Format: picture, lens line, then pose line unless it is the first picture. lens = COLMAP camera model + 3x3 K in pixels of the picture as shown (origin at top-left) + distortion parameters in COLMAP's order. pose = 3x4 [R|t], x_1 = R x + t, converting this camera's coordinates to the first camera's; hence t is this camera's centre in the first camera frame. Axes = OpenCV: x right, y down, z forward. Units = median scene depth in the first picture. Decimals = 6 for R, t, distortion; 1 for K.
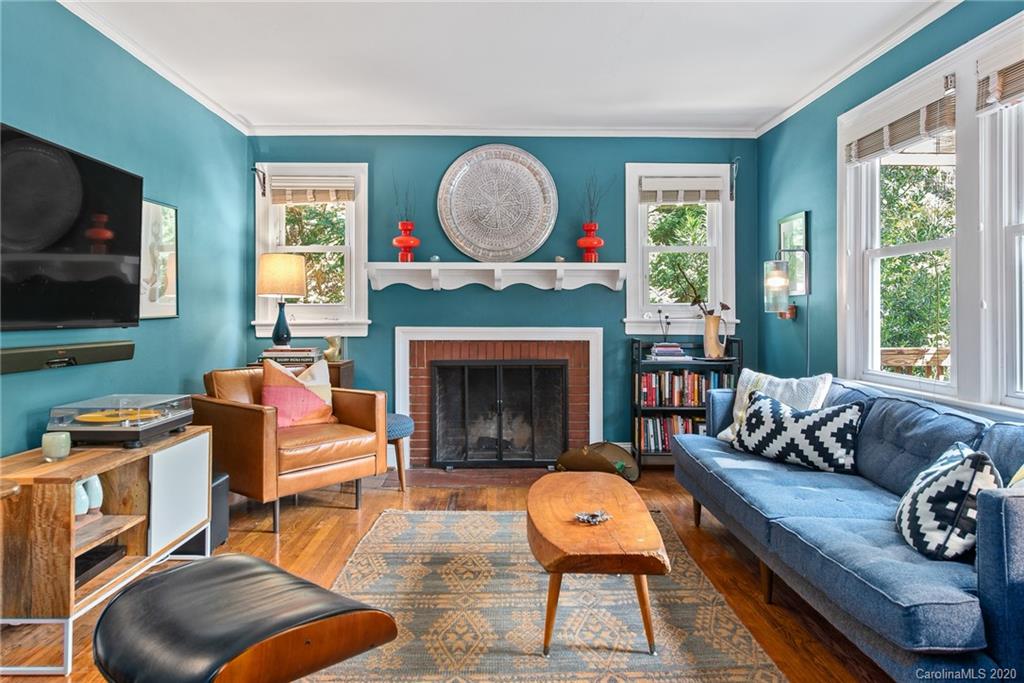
lens RADIAL K [[693.0, 0, 511.3], [0, 693.0, 310.6], [0, 0, 1]] dist [0.005245, -0.000361]
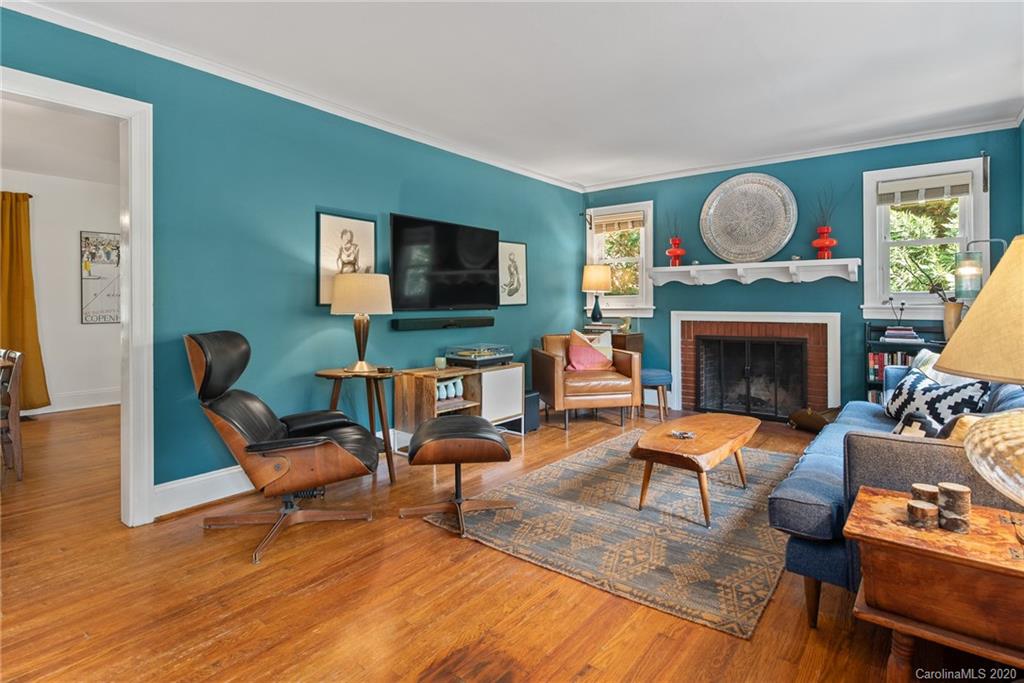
lens RADIAL K [[529.3, 0, 508.8], [0, 529.3, 302.3], [0, 0, 1]] dist [-0.000373, -0.000613]
pose [[0.772761, -0.004691, -0.634680, 0.279523], [0.007332, 0.999972, 0.001537, 0.000943], [0.634655, -0.005841, 0.772773, -0.072692]]
